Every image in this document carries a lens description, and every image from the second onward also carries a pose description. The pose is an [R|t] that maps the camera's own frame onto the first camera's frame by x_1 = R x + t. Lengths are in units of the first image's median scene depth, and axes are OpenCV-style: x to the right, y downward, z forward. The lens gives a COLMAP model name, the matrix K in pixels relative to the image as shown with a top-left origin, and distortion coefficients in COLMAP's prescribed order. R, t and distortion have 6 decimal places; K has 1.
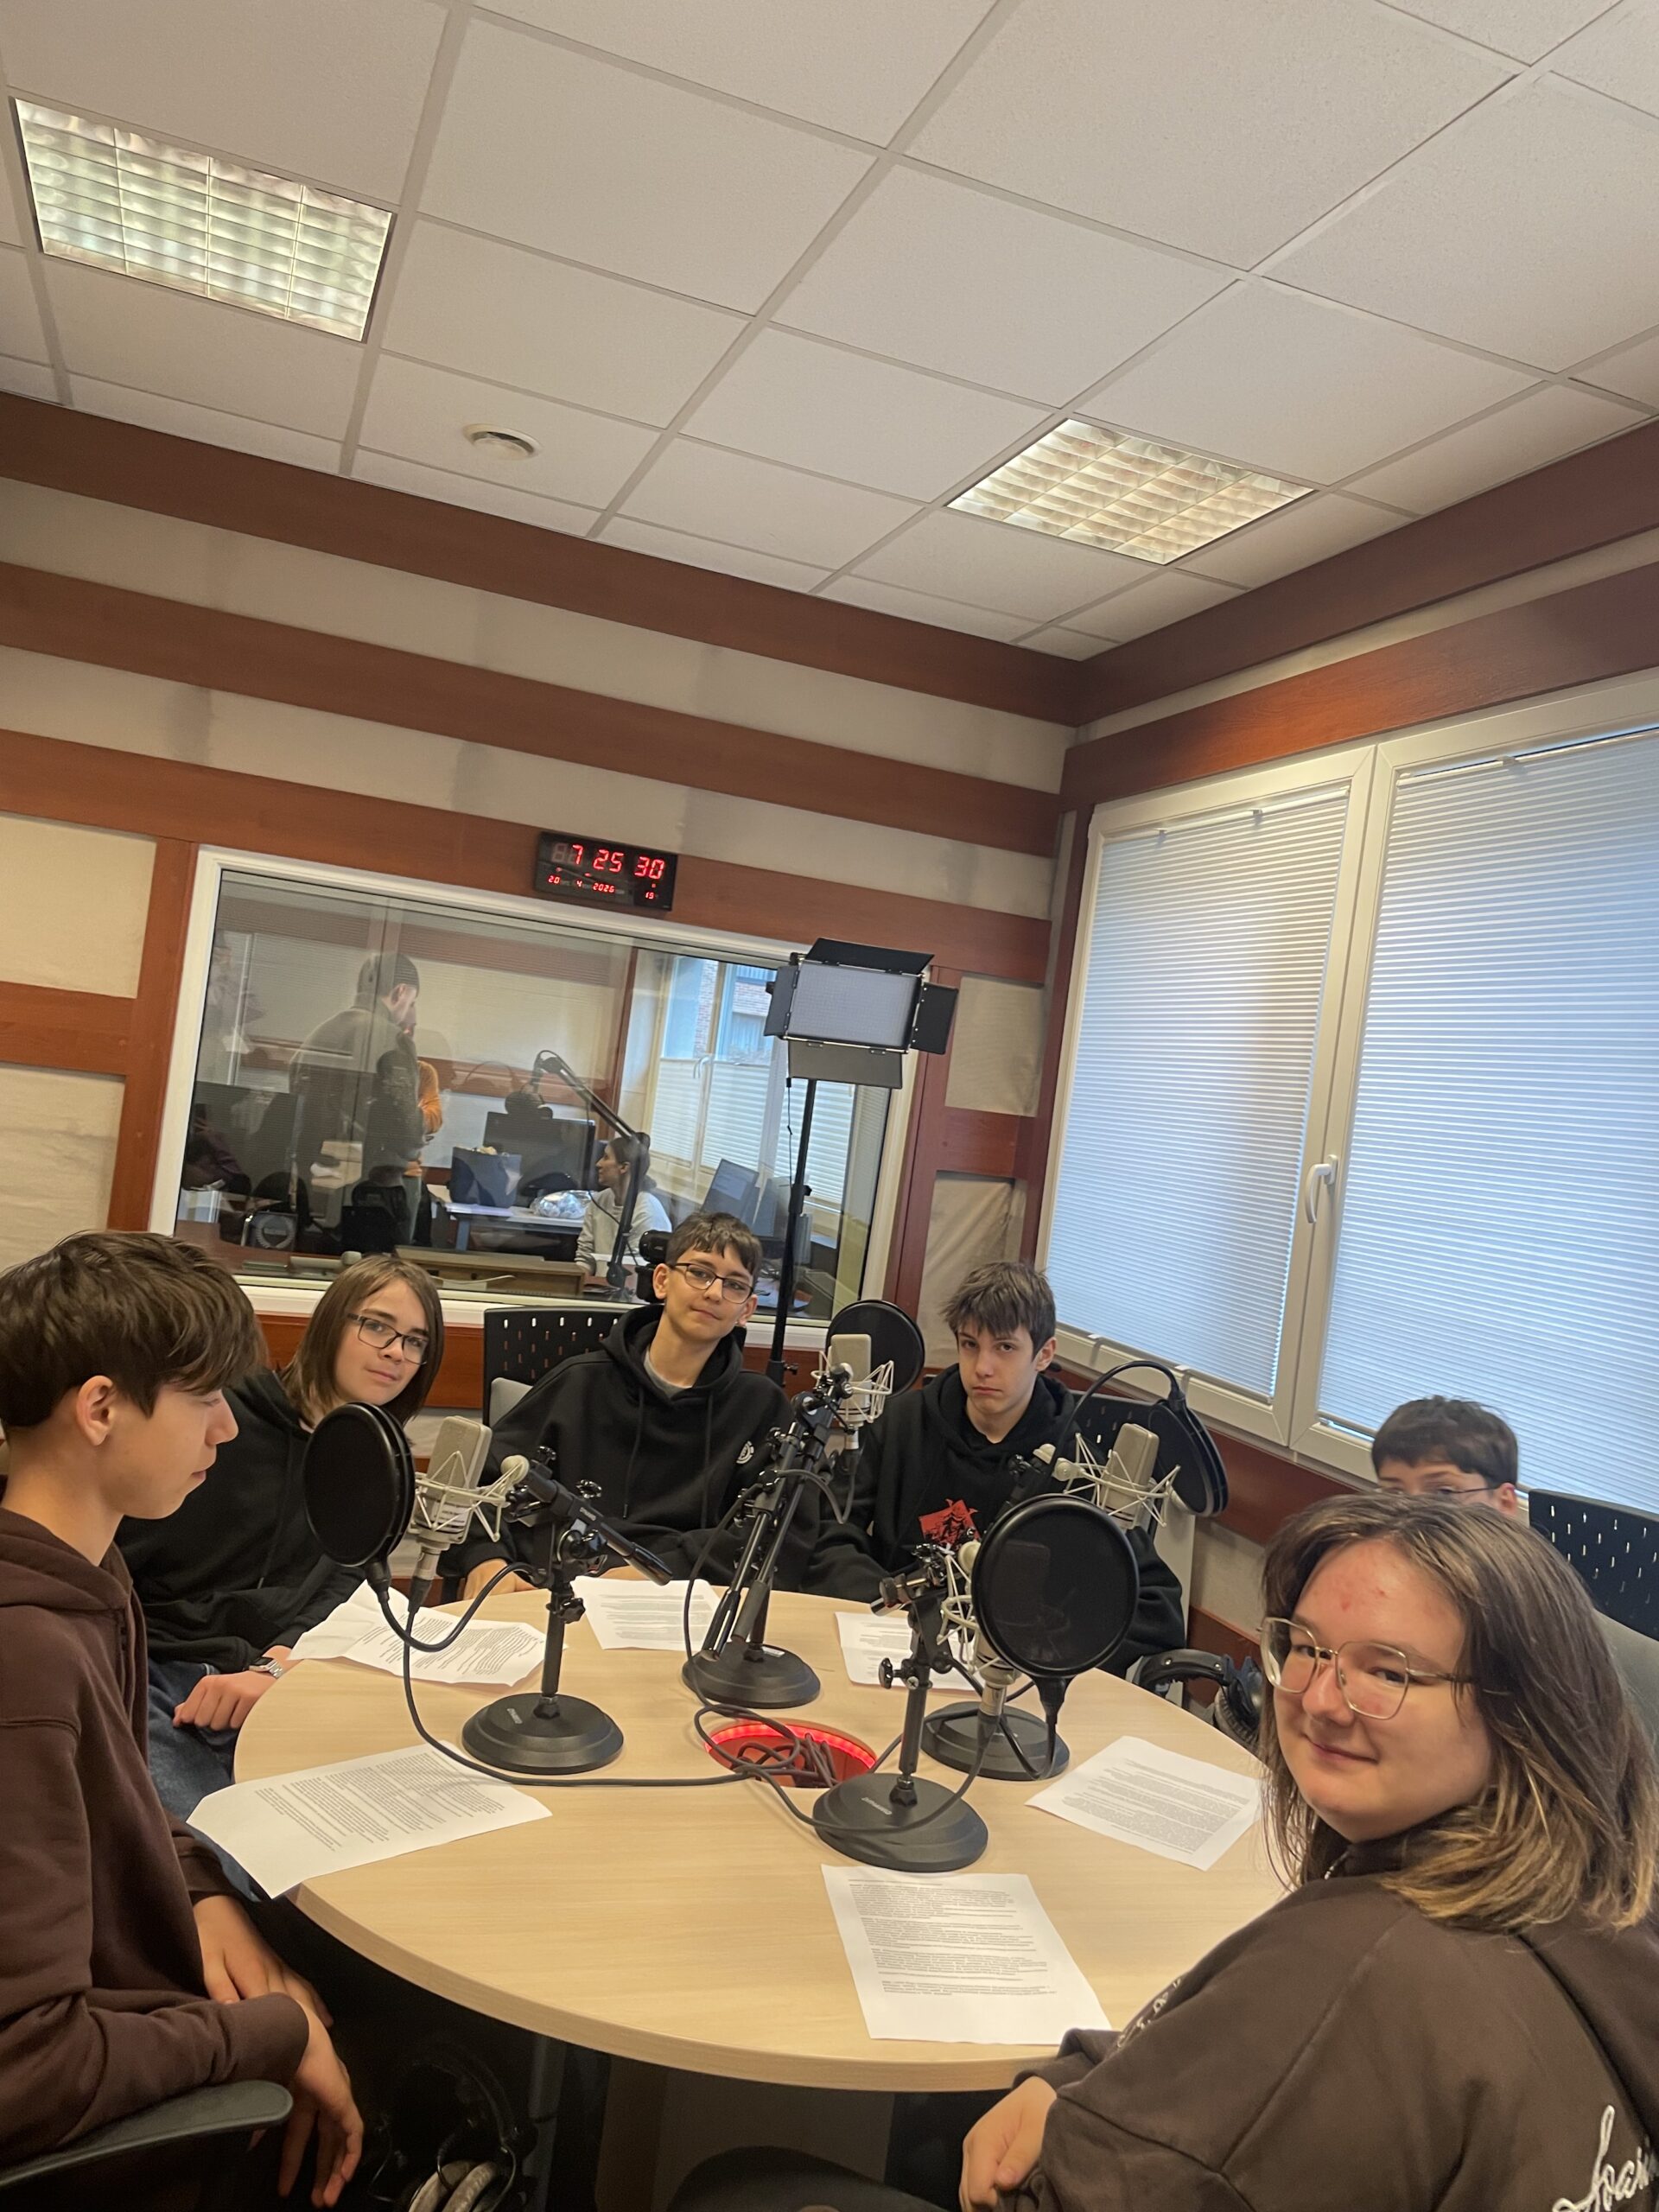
lens RADIAL K [[1708.7, 0, 839.8], [0, 1708.7, 1109.4], [0, 0, 1]] dist [0.107587, -0.172513]
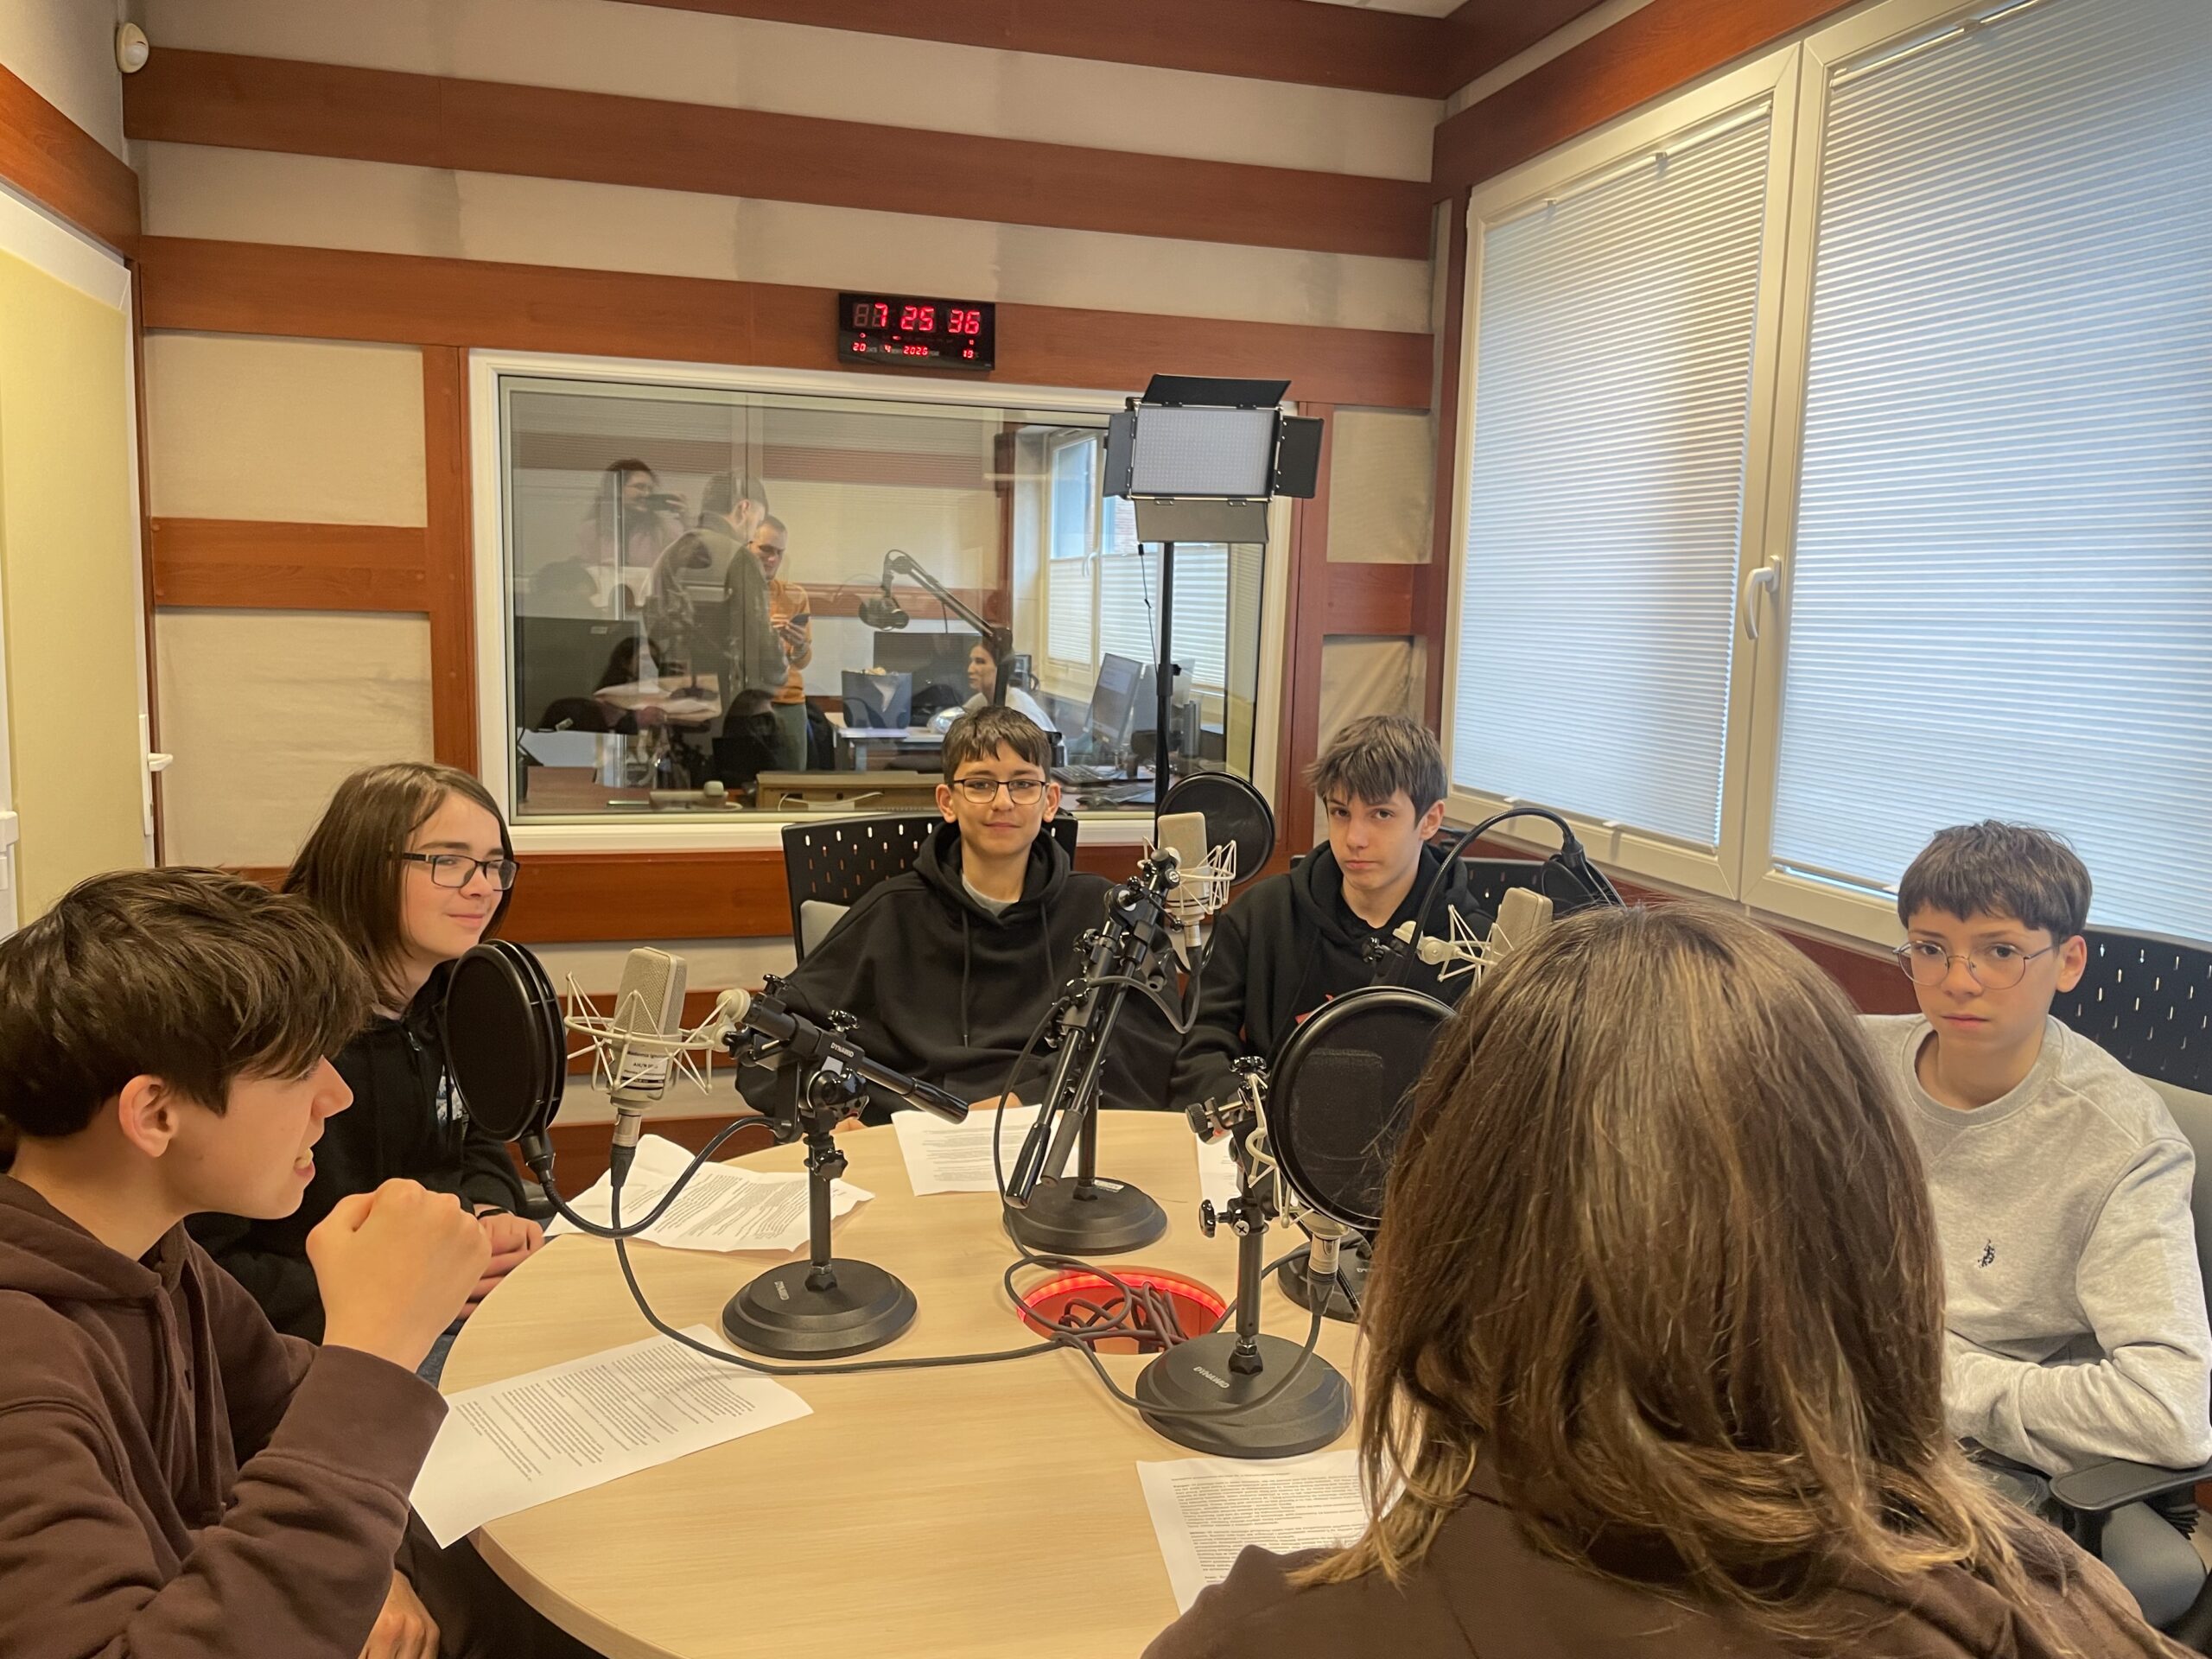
lens RADIAL K [[1708.7, 0, 1103.2], [0, 1708.7, 822.1], [0, 0, 1]] dist [0.107587, -0.172513]
pose [[0.990352, -0.088423, -0.106699, 0.041022], [0.100558, 0.988345, 0.114293, 0.025630], [0.095349, -0.123919, 0.987701, 0.119473]]
